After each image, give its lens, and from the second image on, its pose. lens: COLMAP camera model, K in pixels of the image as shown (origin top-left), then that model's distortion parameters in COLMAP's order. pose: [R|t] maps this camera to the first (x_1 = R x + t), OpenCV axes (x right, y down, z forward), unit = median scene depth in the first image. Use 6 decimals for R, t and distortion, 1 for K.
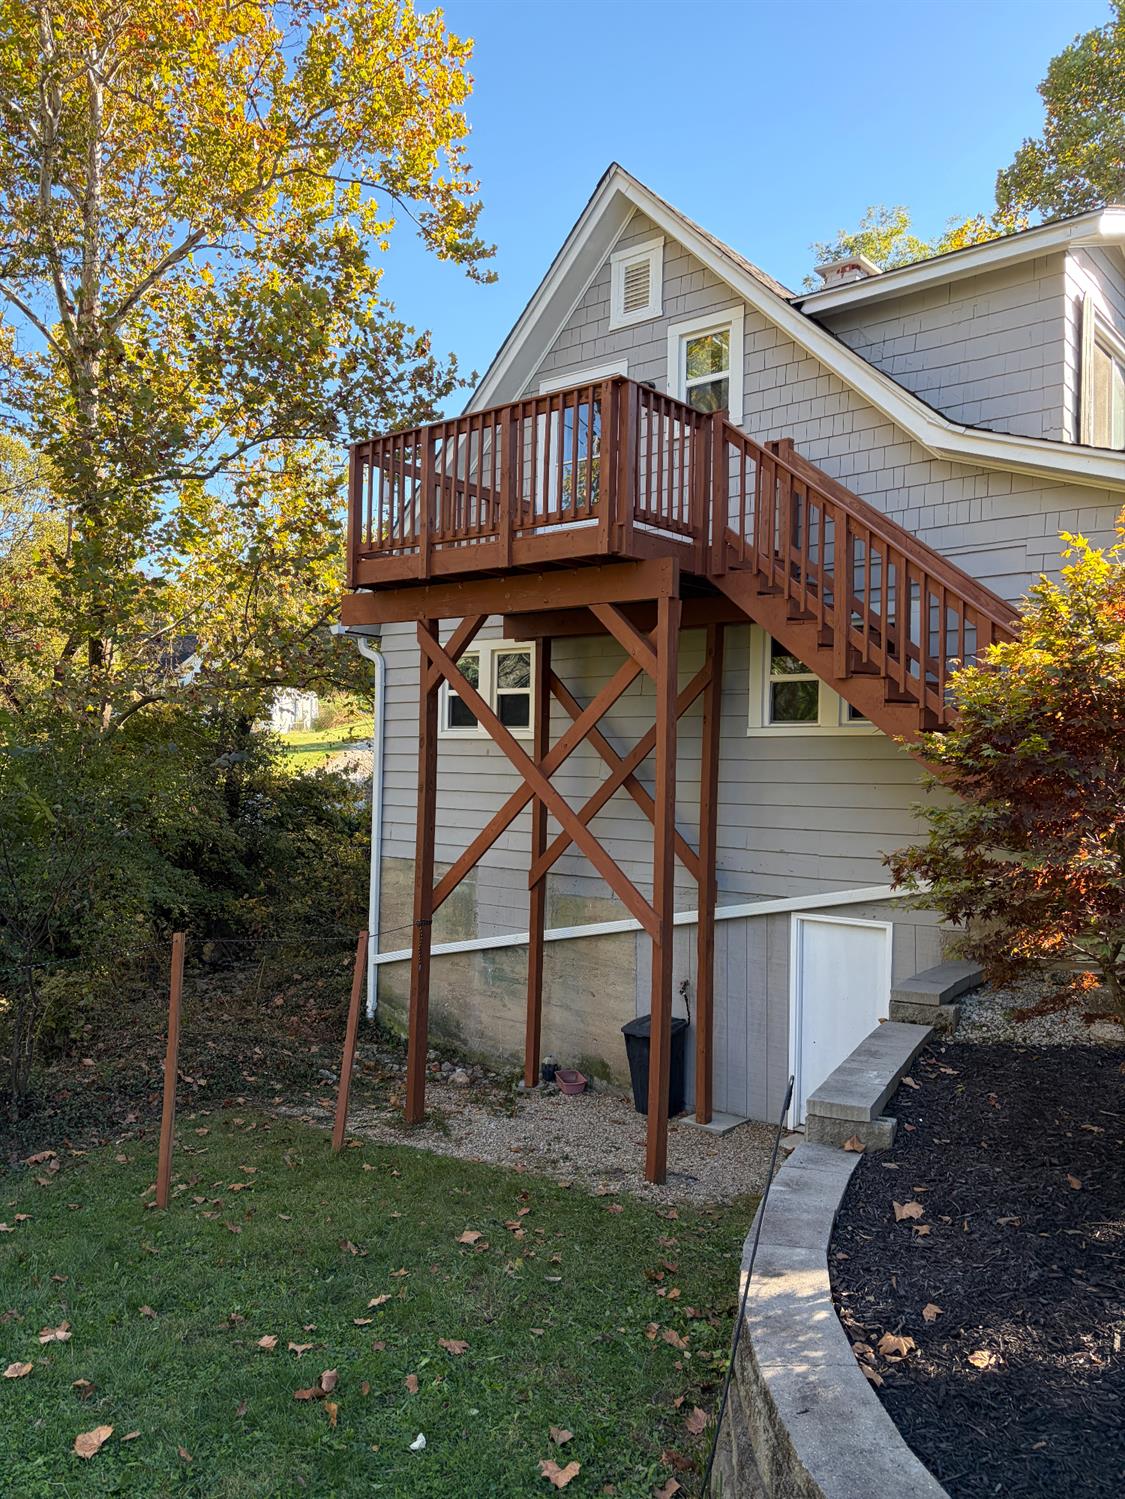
lens RADIAL K [[1114.9, 0, 564.3], [0, 1114.9, 748.9], [0, 0, 1]] dist [0.045832, -0.038892]
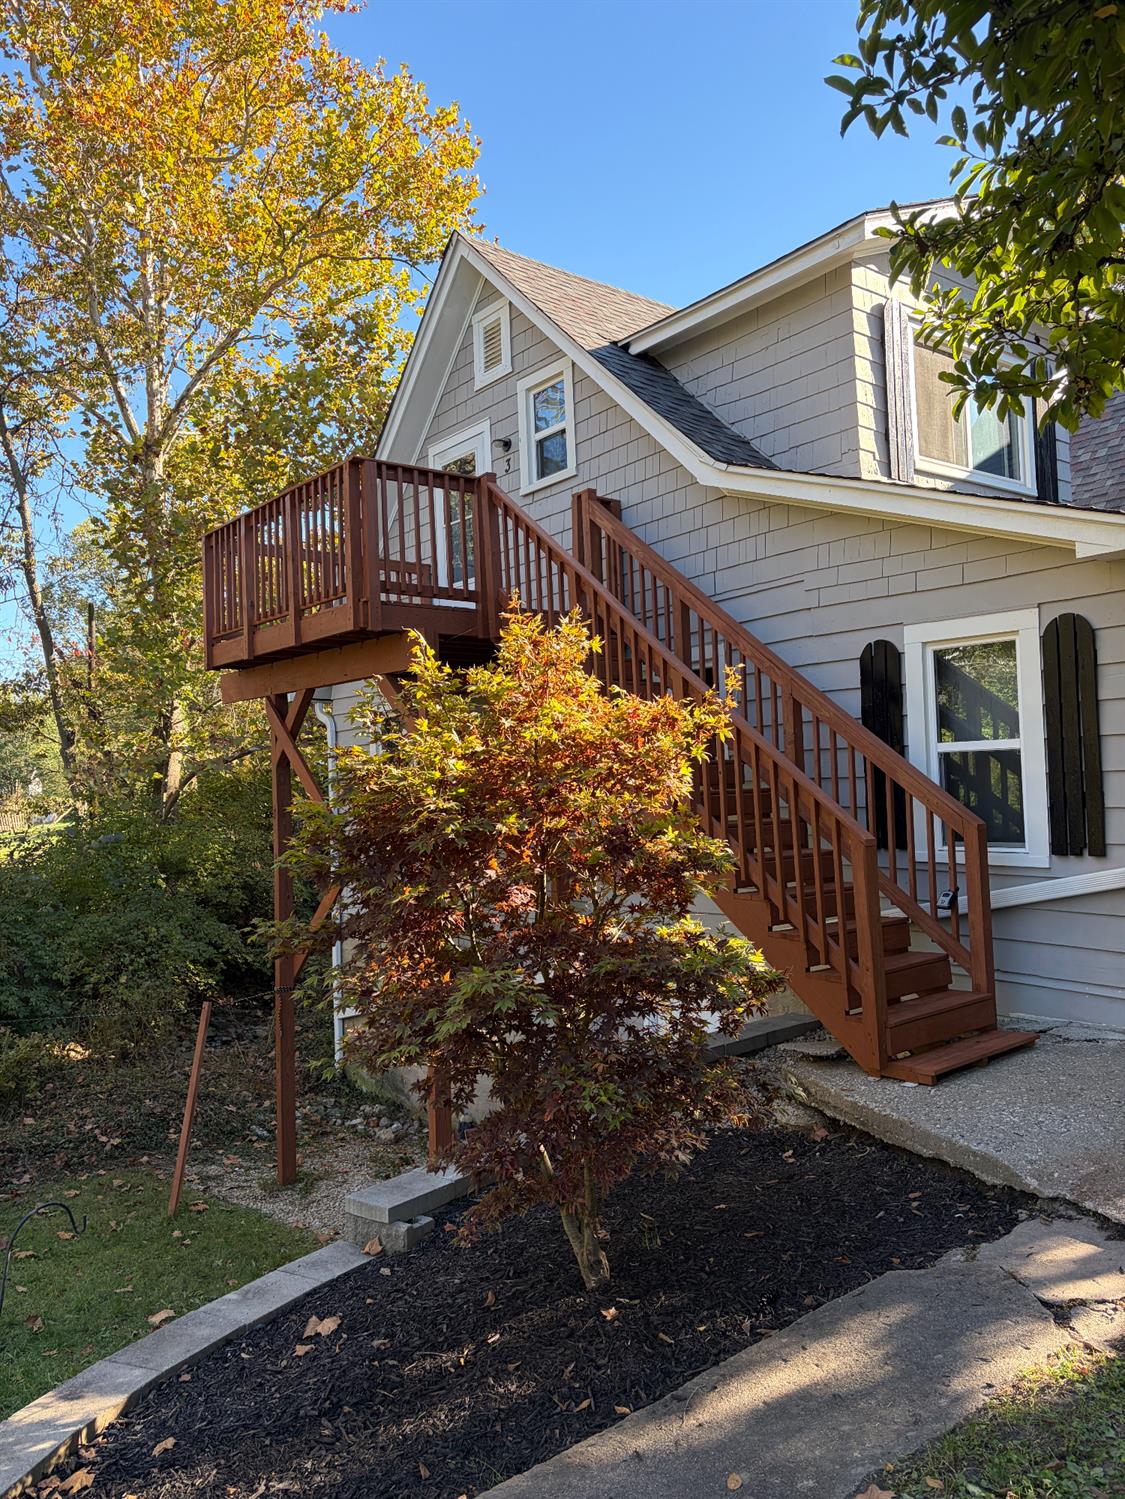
lens RADIAL K [[1114.9, 0, 565.1], [0, 1114.9, 746.4], [0, 0, 1]] dist [0.045832, -0.038892]
pose [[0.977384, -0.062803, -0.201933, 0.334081], [0.058824, 0.997939, -0.025653, -0.024802], [0.203127, 0.013195, 0.979063, 0.034831]]
